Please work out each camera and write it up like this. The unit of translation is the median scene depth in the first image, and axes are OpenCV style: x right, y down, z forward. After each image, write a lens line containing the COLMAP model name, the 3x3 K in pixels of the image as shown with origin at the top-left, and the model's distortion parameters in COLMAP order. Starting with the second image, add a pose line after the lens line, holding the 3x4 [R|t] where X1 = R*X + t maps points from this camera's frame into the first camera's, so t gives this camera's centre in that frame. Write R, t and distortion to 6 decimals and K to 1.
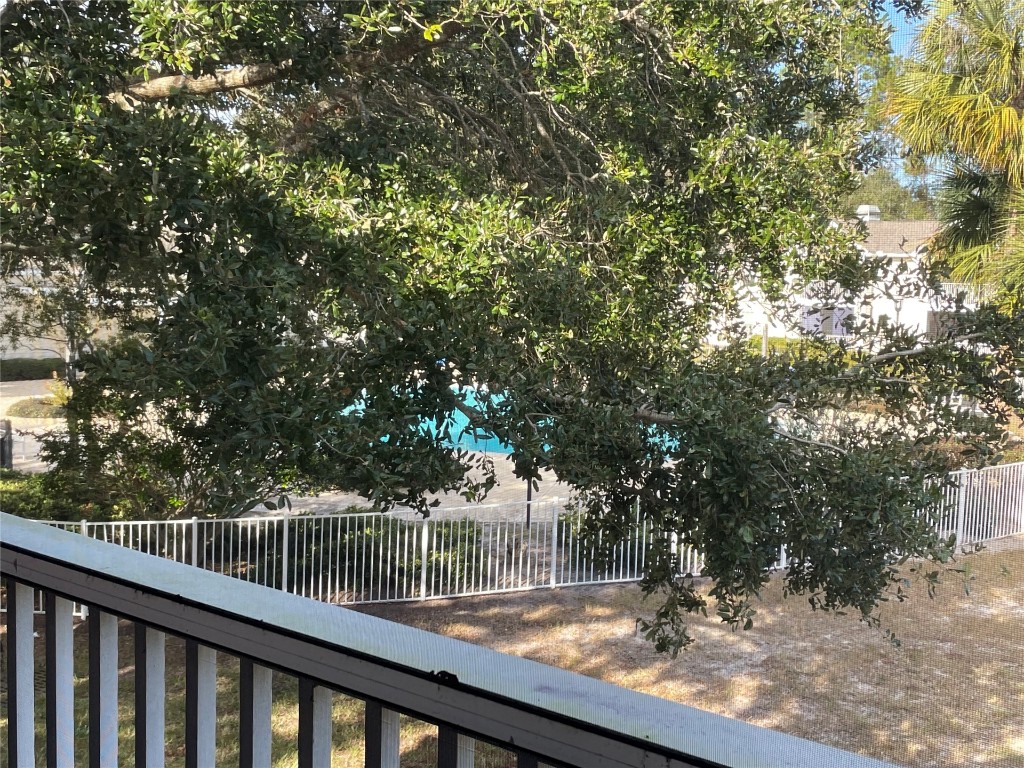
lens RADIAL K [[1243.1, 0, 513.5], [0, 1243.1, 383.4], [0, 0, 1]] dist [0.073615, 0.000000]
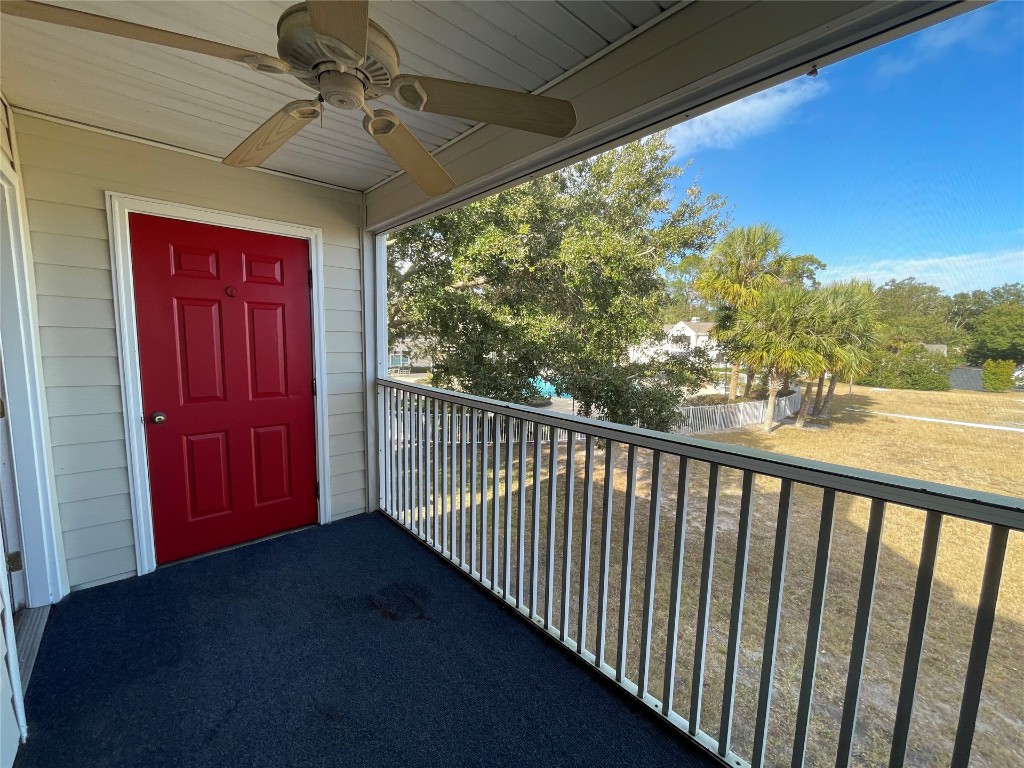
lens RADIAL K [[417.5, 0, 511.2], [0, 417.5, 386.5], [0, 0, 1]] dist [0.000026, -0.000406]
pose [[0.988489, 0.018889, -0.150108, 0.050741], [-0.015734, 0.999630, 0.022177, 0.025126], [0.150472, -0.019560, 0.988421, -0.165938]]
